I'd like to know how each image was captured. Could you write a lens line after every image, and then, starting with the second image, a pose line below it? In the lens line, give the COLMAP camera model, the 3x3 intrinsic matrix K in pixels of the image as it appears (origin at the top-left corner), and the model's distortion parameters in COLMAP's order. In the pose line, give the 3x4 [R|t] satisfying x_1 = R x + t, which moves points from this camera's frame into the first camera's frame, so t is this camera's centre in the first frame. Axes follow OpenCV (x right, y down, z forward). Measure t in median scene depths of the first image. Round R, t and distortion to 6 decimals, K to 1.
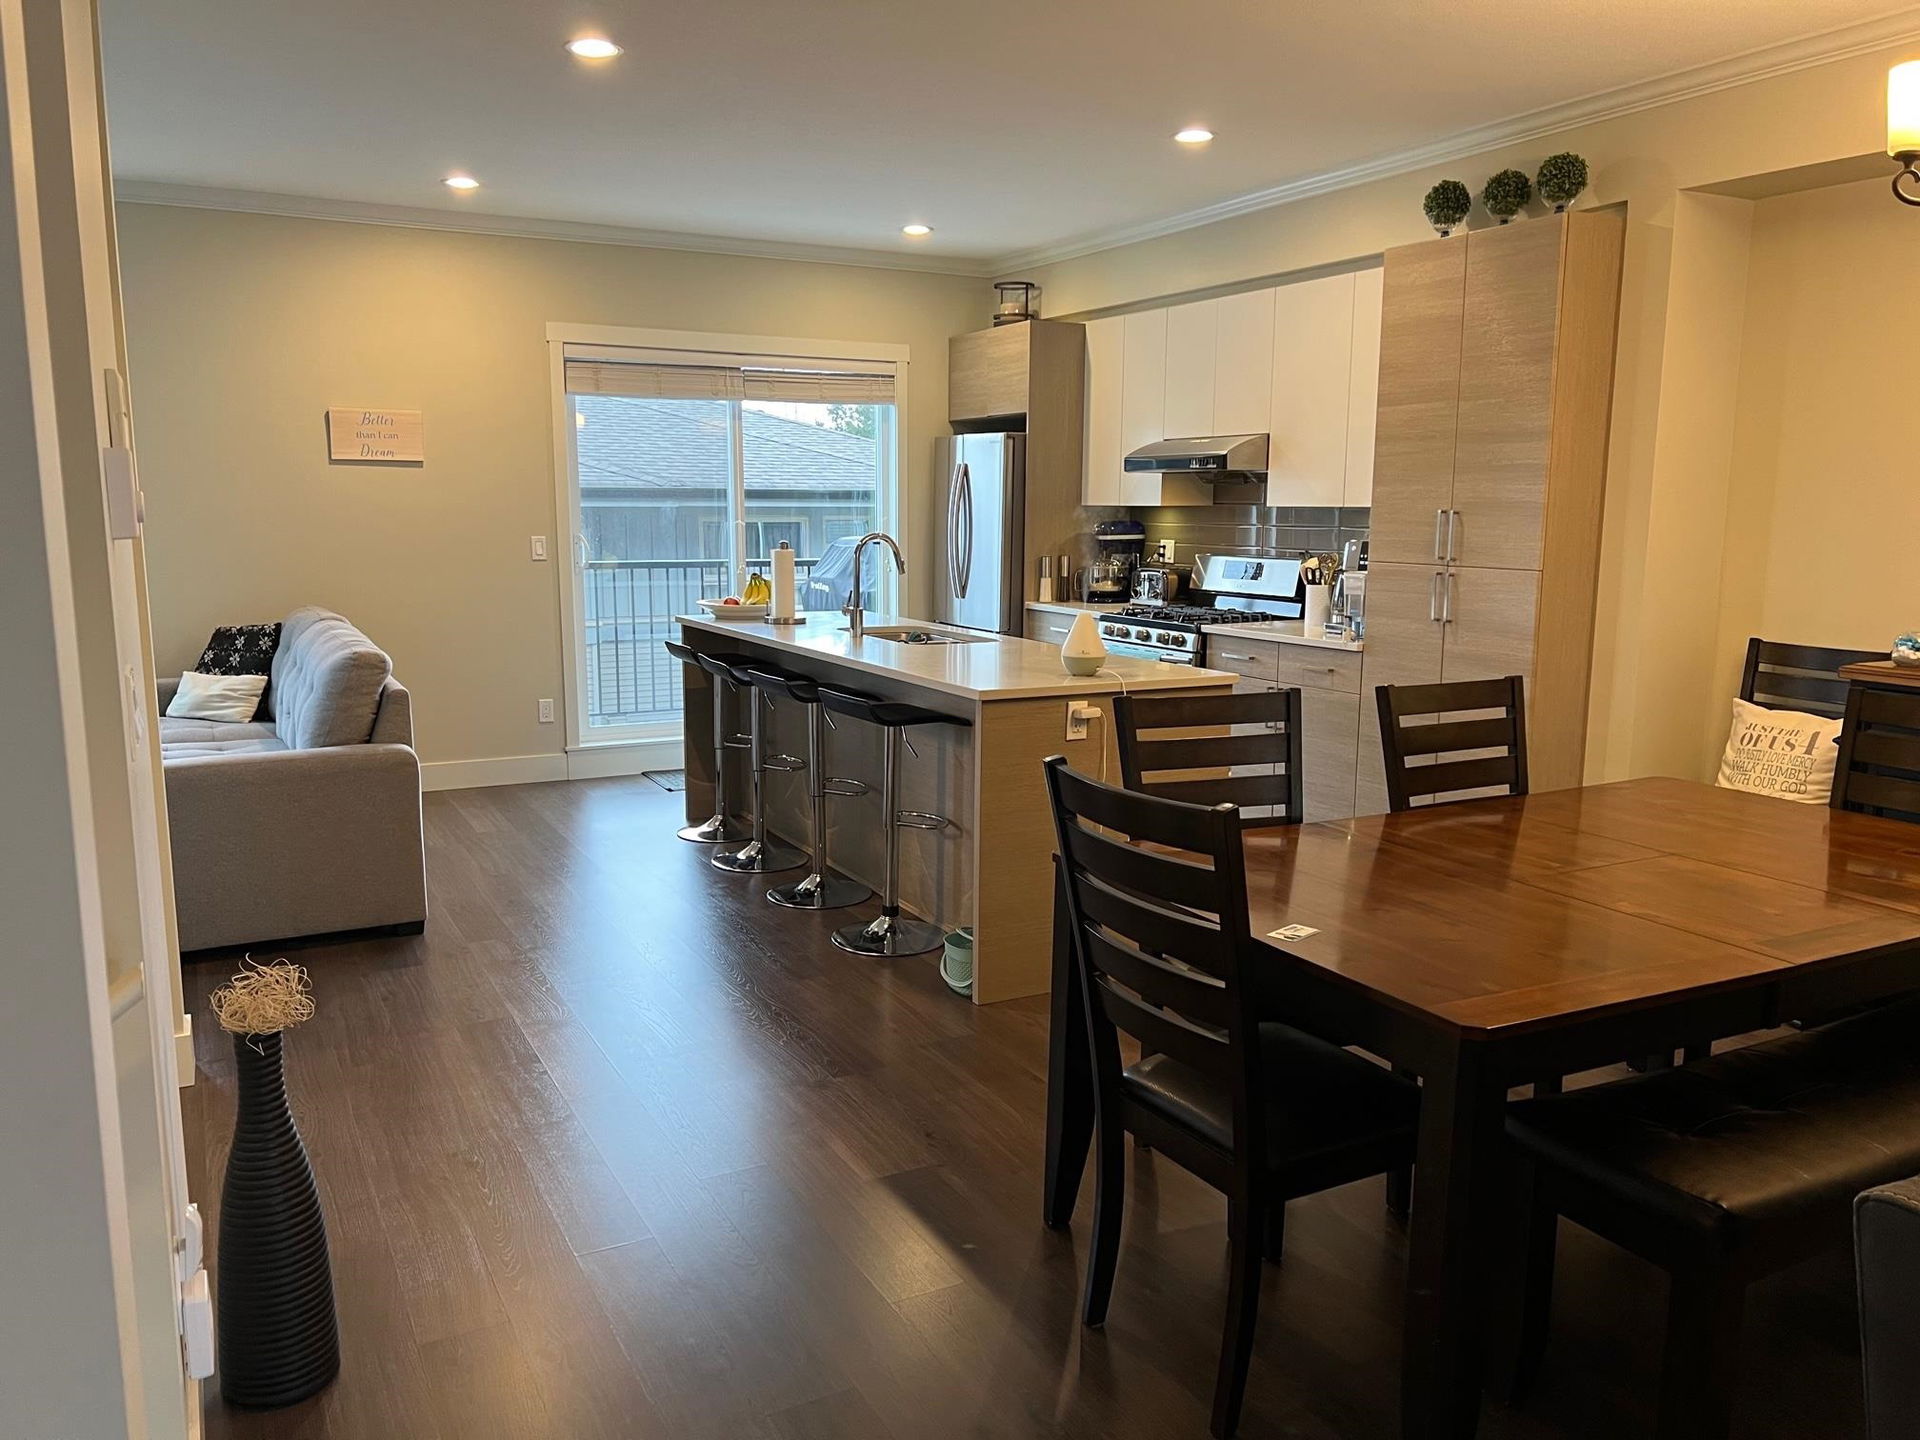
lens RADIAL K [[1431.0, 0, 948.9], [0, 1431.0, 716.0], [0, 0, 1]] dist [0.041239, -0.051347]
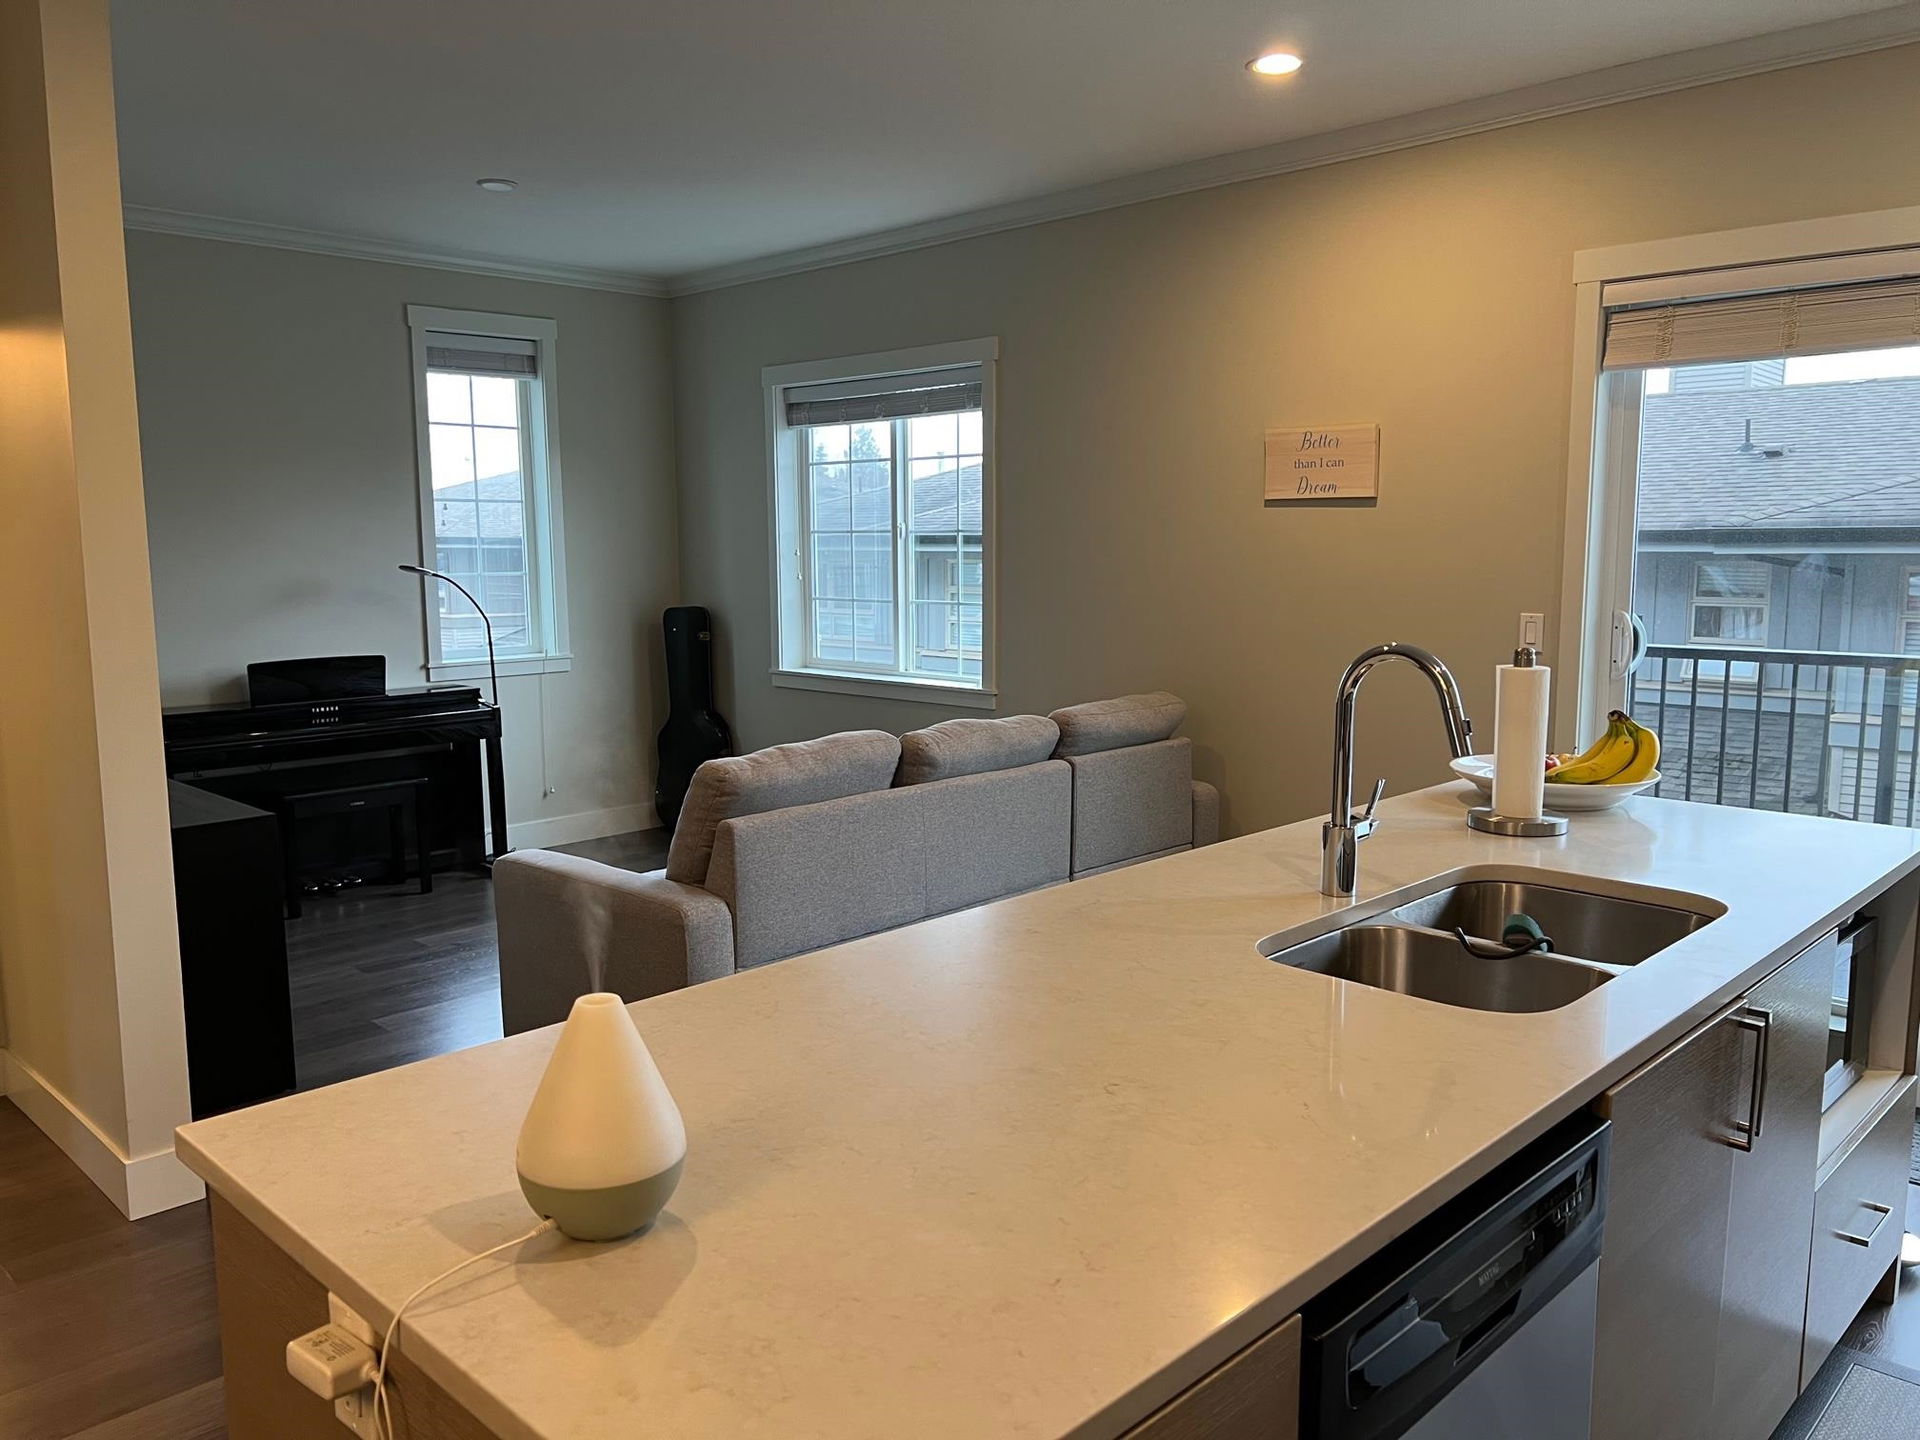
lens RADIAL K [[1440.0, 0, 939.8], [0, 1440.0, 717.7], [0, 0, 1]] dist [0.058598, -0.093703]
pose [[0.295422, 0.110180, -0.948992, 0.236358], [-0.134541, 0.988226, 0.072852, -0.098017], [0.945846, 0.106156, 0.306767, 0.617853]]
